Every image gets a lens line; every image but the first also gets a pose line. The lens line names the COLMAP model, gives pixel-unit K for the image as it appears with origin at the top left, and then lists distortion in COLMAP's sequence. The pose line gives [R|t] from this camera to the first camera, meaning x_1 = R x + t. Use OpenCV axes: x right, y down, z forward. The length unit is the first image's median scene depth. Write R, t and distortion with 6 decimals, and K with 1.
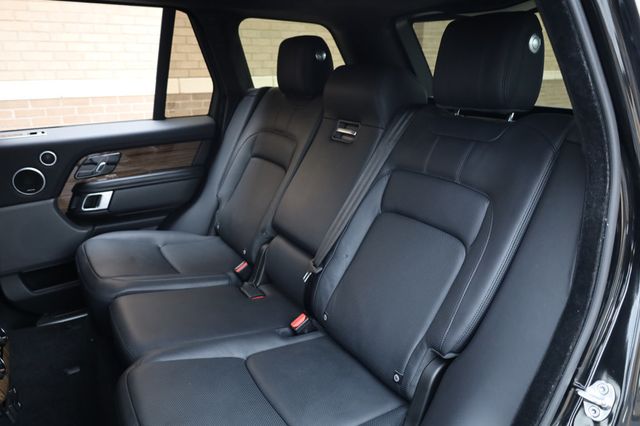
lens RADIAL K [[440.5, 0, 321.2], [0, 440.5, 211.5], [0, 0, 1]] dist [-0.004166, -0.003104]
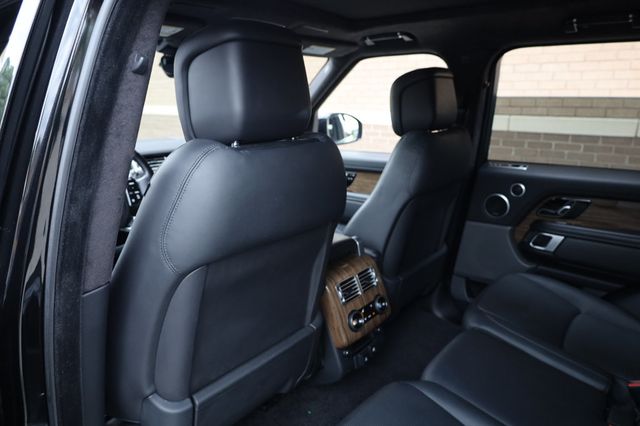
lens RADIAL K [[440.5, 0, 319.9], [0, 440.5, 213.5], [0, 0, 1]] dist [-0.004166, -0.003104]
pose [[0.304565, 0.244024, -0.920702, 0.232531], [-0.306883, 0.940220, 0.147682, -0.075209], [0.901700, 0.237570, 0.361245, 0.181681]]
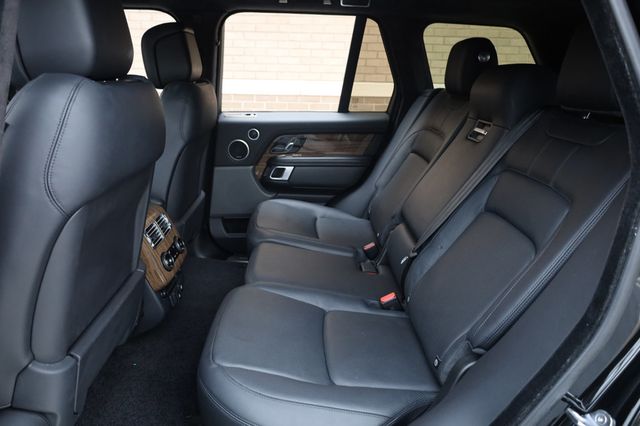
lens RADIAL K [[440.5, 0, 321.1], [0, 440.5, 210.5], [0, 0, 1]] dist [-0.004166, -0.003104]
pose [[0.857918, 0.172764, -0.483869, 0.213741], [-0.184494, 0.982548, 0.023700, 0.031574], [0.479519, 0.068938, 0.874819, -0.027768]]
